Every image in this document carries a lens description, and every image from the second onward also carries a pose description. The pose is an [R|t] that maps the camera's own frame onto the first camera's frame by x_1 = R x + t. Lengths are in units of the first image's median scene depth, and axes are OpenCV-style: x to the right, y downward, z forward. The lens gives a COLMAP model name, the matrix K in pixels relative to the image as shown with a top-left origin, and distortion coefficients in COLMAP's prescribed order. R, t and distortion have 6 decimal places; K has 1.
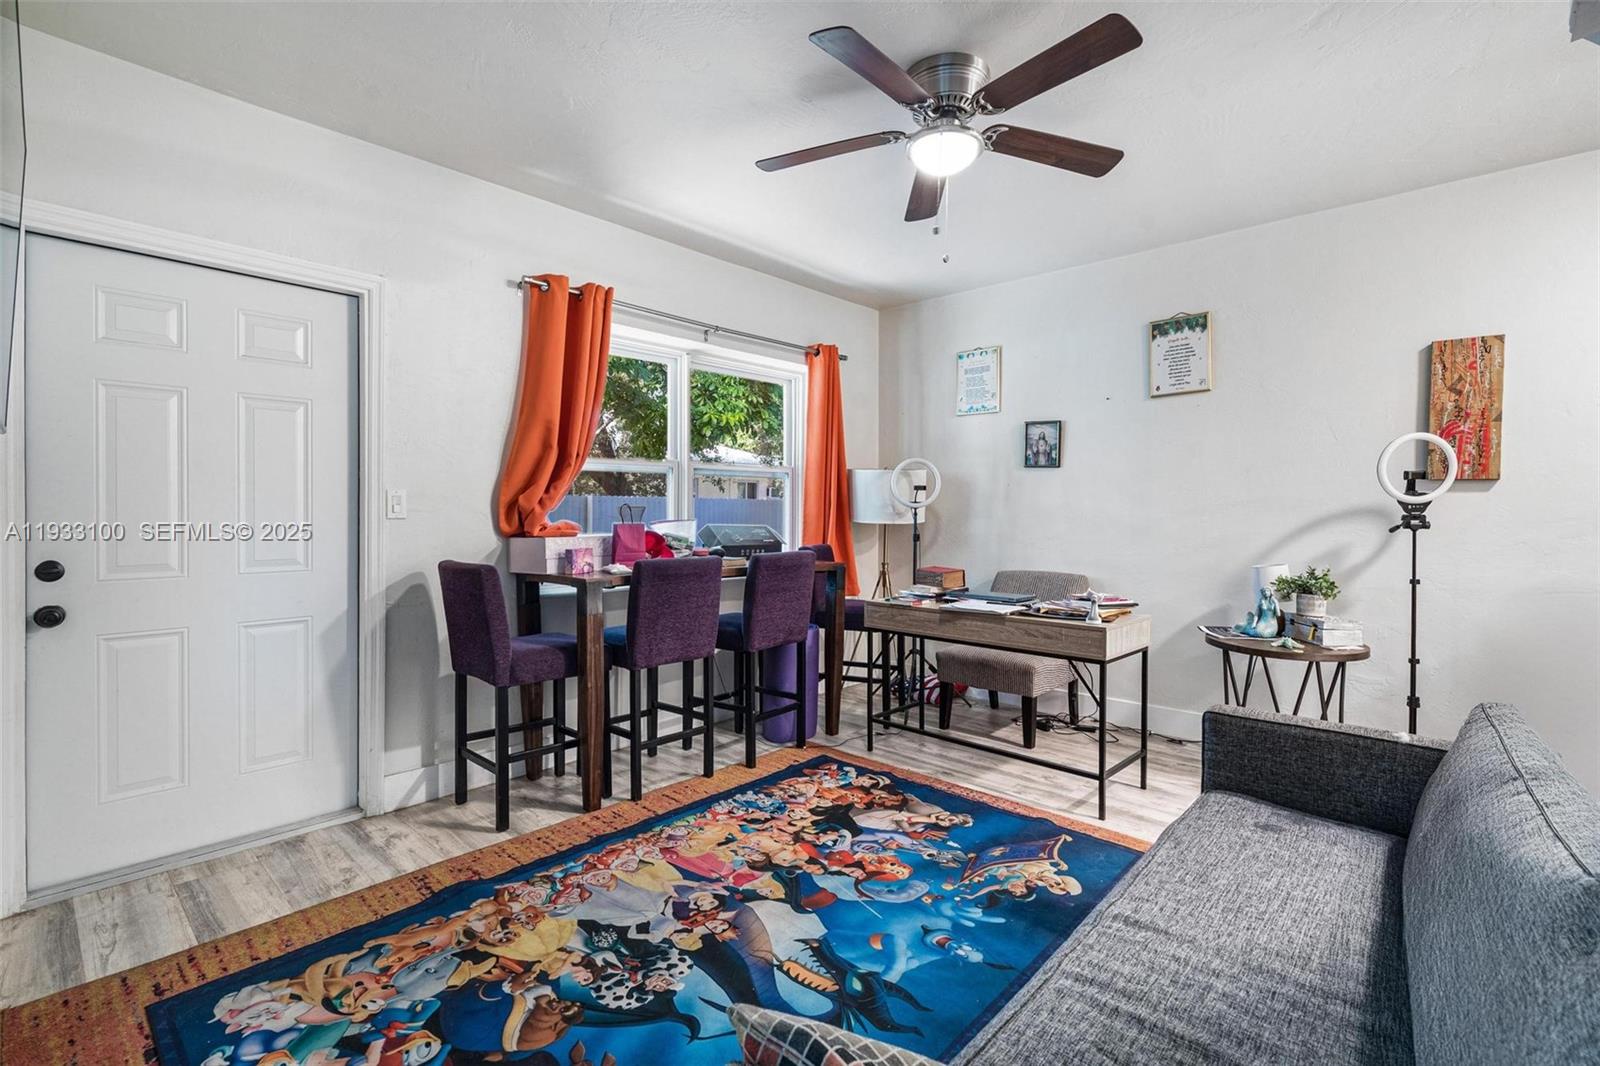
lens RADIAL K [[720.2, 0, 812.0], [0, 720.2, 516.7], [0, 0, 1]] dist [-0.004665, 0.001438]
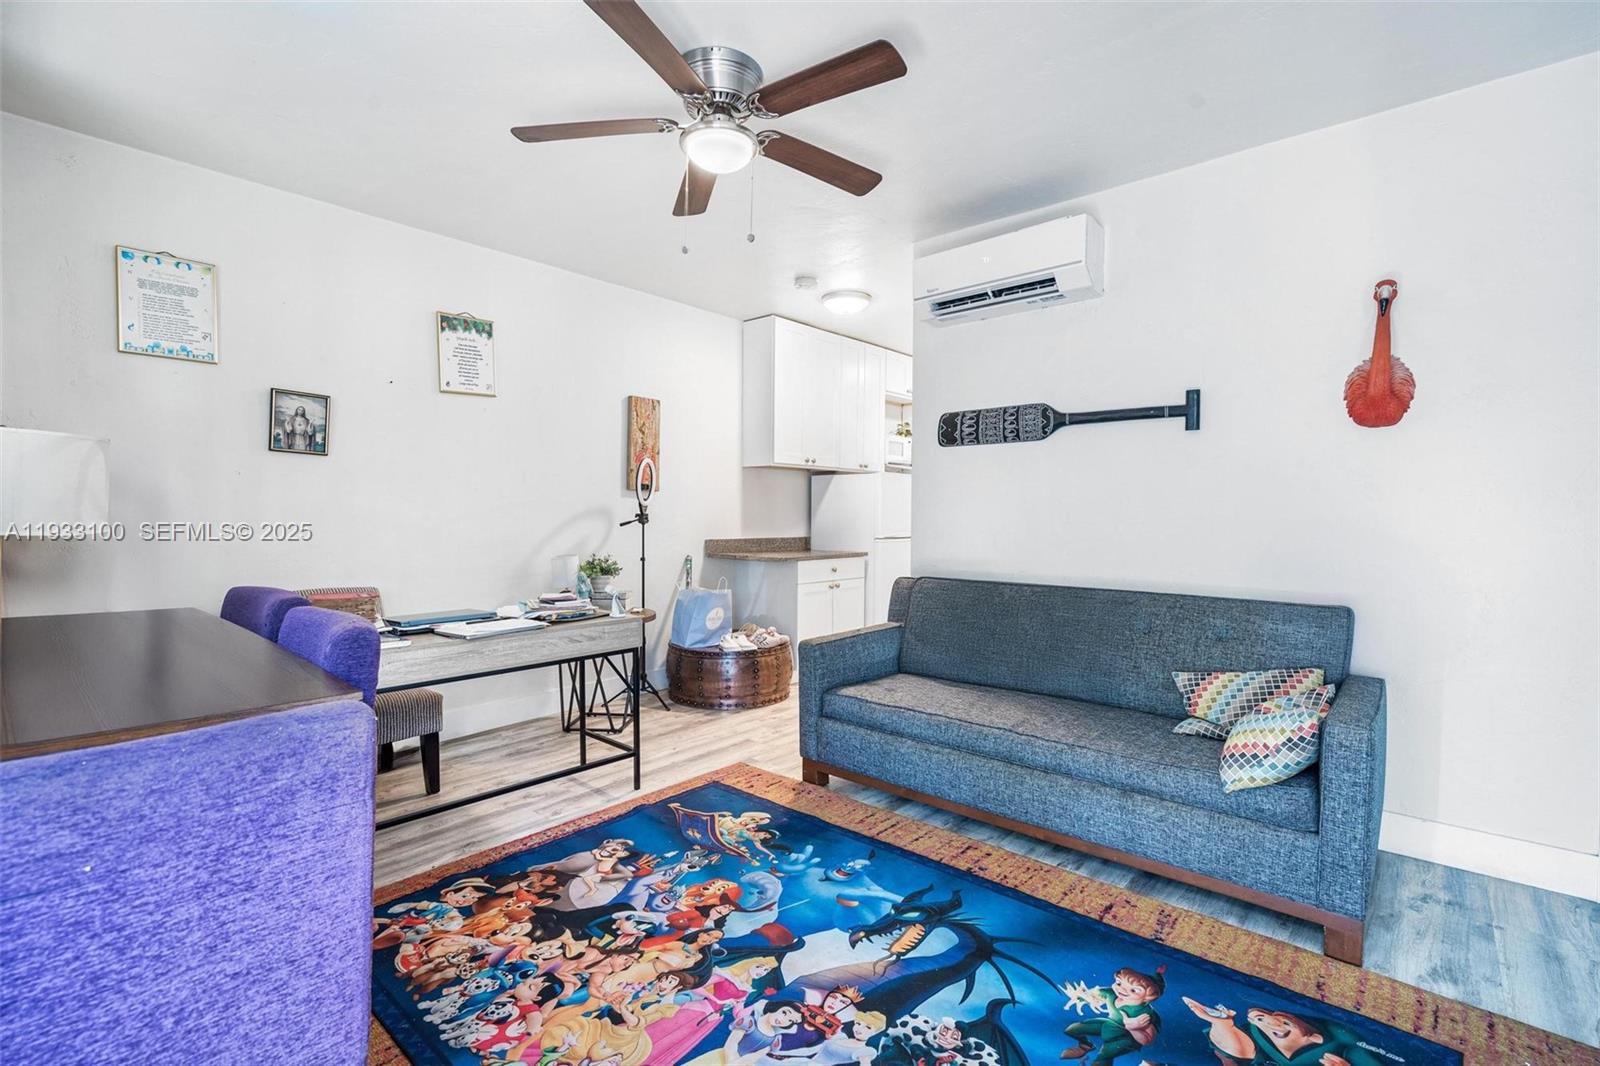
lens RADIAL K [[720.2, 0, 793.3], [0, 720.2, 535.5], [0, 0, 1]] dist [-0.004665, 0.001438]
pose [[-0.009124, -0.035562, 0.999326, -0.775702], [0.005221, 0.999352, 0.035611, -0.010453], [-0.999945, 0.005542, -0.008932, 0.852097]]
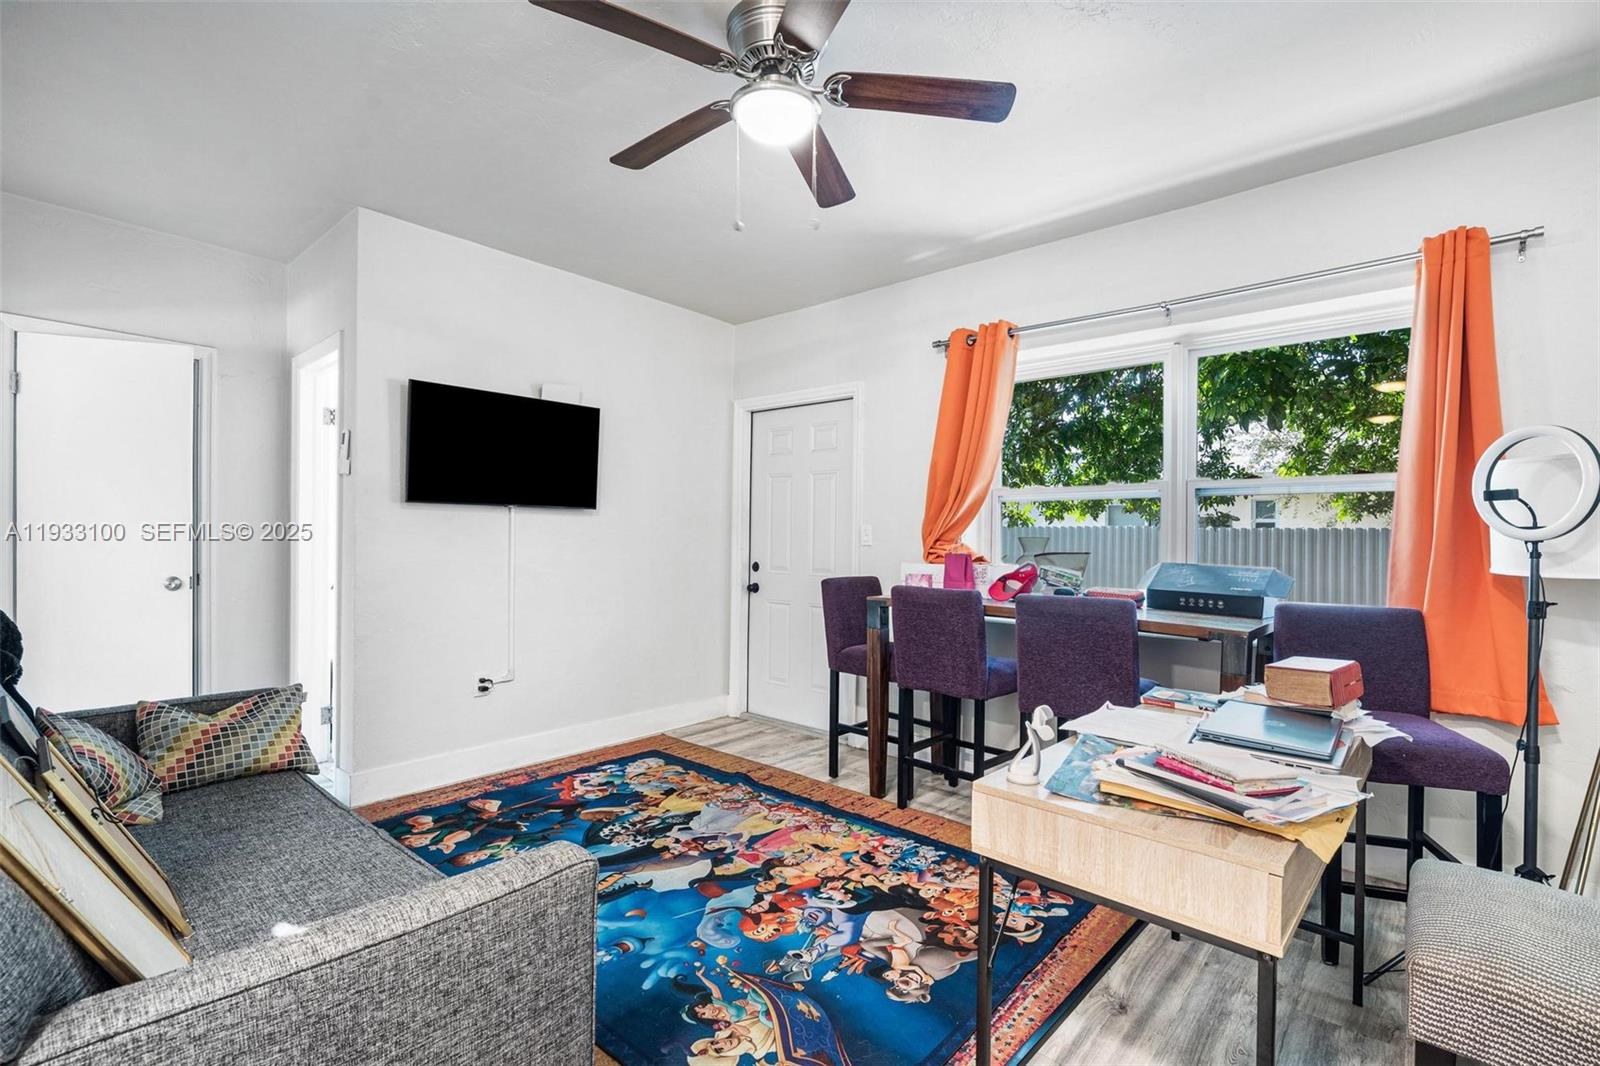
lens RADIAL K [[720.2, 0, 816.6], [0, 720.2, 539.2], [0, 0, 1]] dist [-0.004665, 0.001438]
pose [[0.037085, -0.001793, -0.999311, 0.970632], [-0.020561, 0.999785, -0.002557, -0.005044], [0.999101, 0.020642, 0.037040, 0.961774]]
